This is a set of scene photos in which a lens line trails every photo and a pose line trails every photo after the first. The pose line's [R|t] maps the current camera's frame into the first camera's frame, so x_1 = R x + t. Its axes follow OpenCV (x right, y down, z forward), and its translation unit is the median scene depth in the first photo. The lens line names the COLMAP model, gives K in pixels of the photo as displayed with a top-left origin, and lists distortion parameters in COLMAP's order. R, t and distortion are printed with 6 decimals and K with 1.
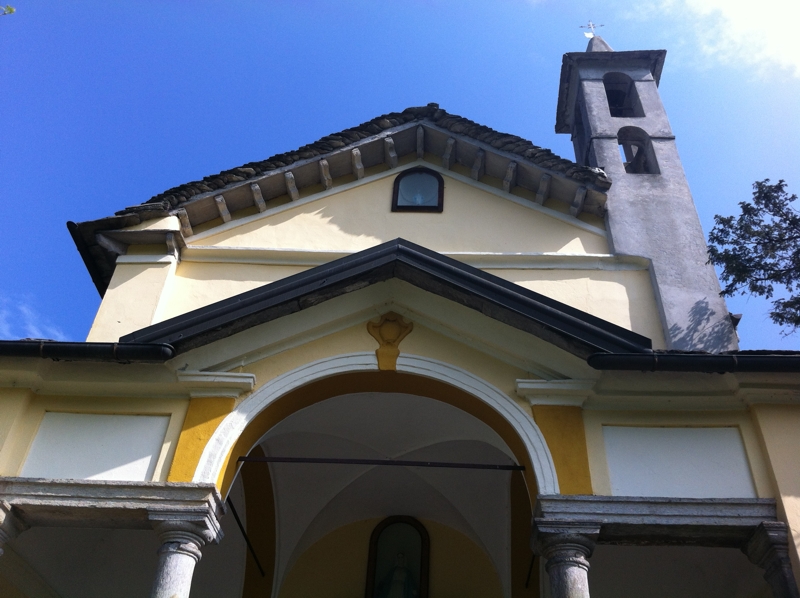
lens RADIAL K [[707.4, 0, 400.0], [0, 707.4, 299.0], [0, 0, 1]] dist [0.001061, -0.005502]
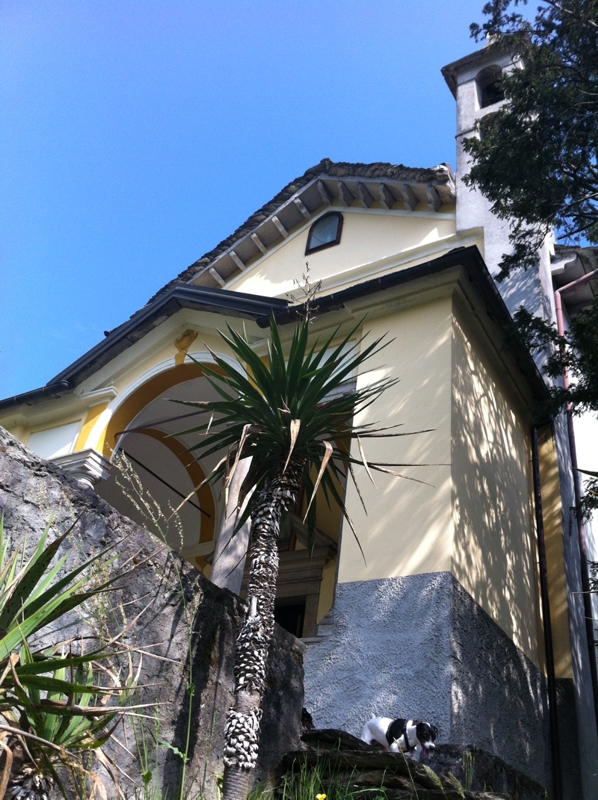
lens RADIAL K [[707.4, 0, 299.0], [0, 707.4, 400.0], [0, 0, 1]] dist [0.001061, -0.005502]
pose [[0.879995, -0.235447, -0.412522, 0.440674], [0.257101, 0.966379, -0.003112, 0.128160], [0.399385, -0.103321, 0.910942, -0.192382]]
